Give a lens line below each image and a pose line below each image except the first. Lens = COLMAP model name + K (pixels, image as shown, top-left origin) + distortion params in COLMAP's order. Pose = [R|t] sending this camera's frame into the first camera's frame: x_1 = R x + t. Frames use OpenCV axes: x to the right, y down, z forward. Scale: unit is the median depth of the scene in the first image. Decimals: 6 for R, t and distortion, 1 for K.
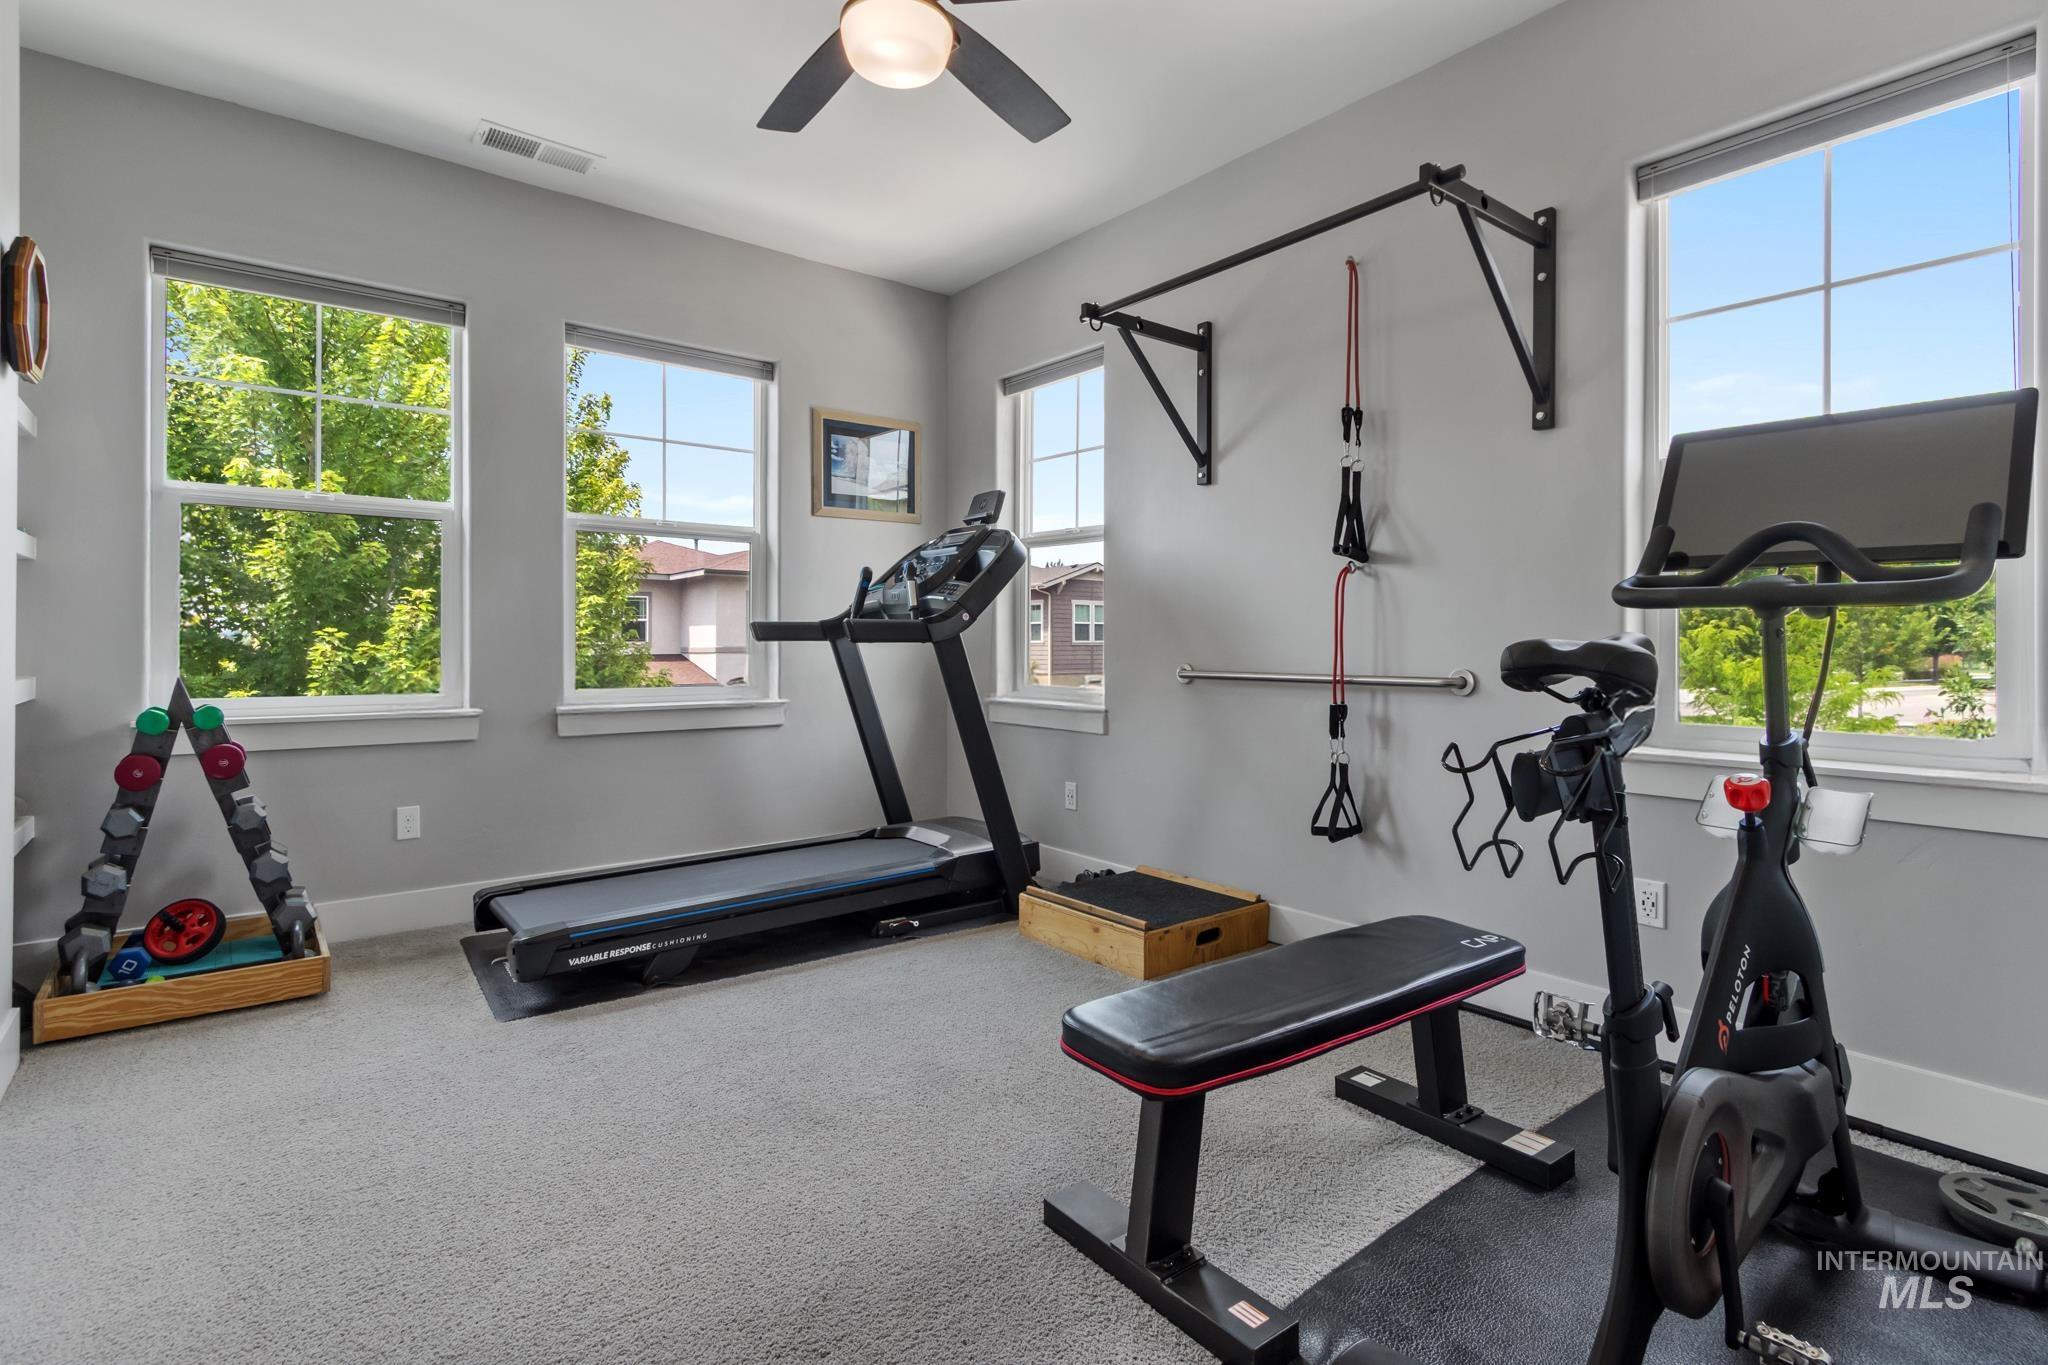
lens RADIAL K [[998.0, 0, 1023.5], [0, 998.0, 632.3], [0, 0, 1]] dist [-0.000664, -0.000321]
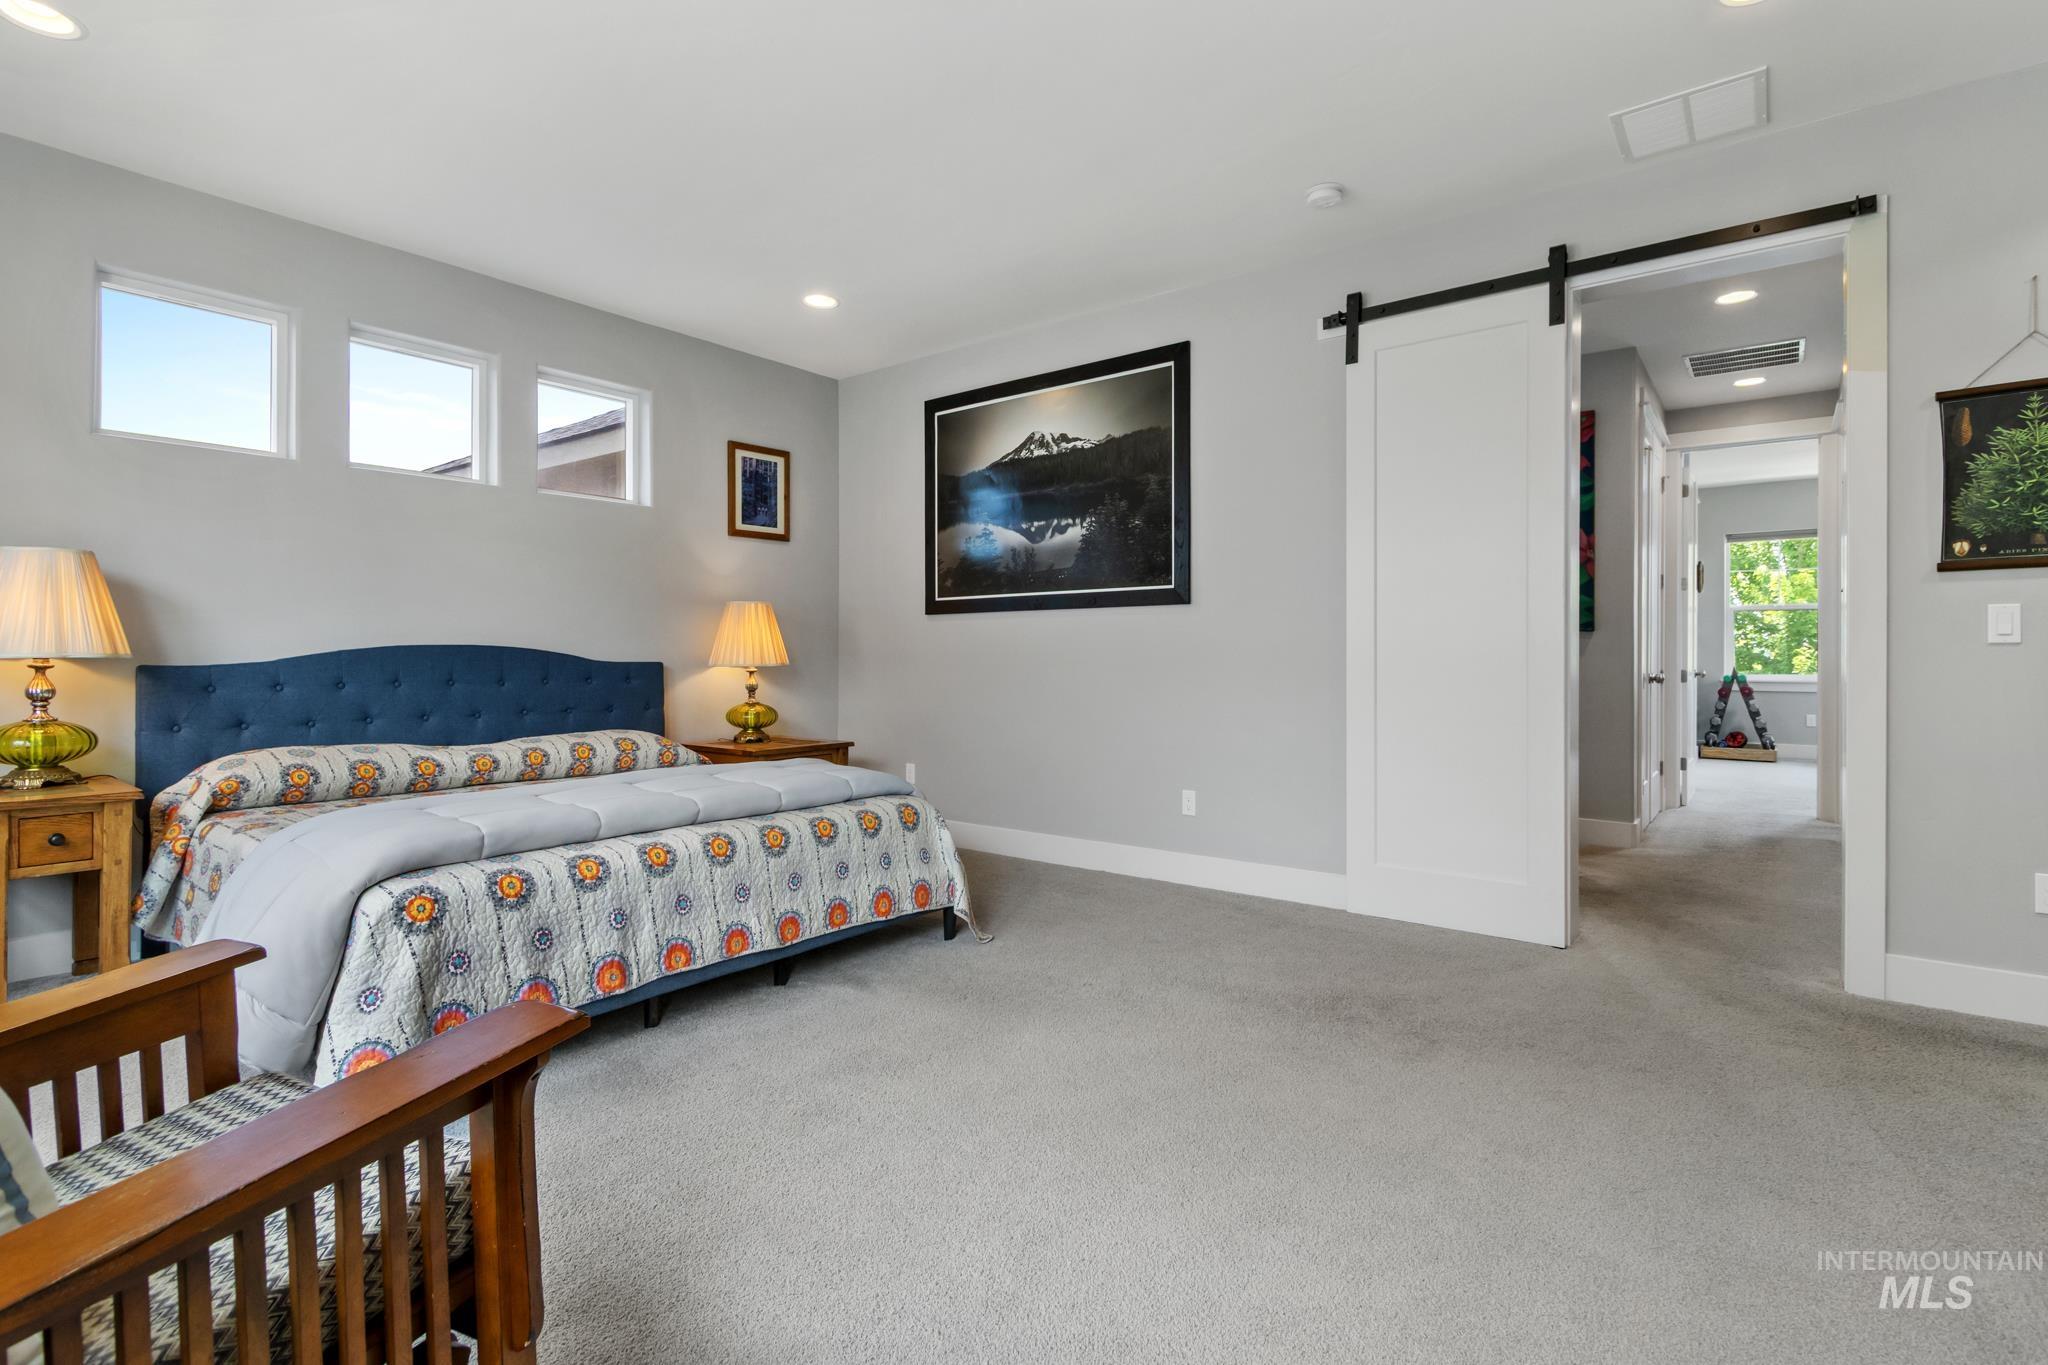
lens RADIAL K [[957.9, 0, 1077.5], [0, 957.9, 671.7], [0, 0, 1]] dist [0.001734, 0.000151]
pose [[0.267100, 0.013755, -0.963571, 1.672874], [0.014471, 0.999728, 0.018283, -0.027812], [0.963560, -0.018827, 0.266828, -1.992524]]
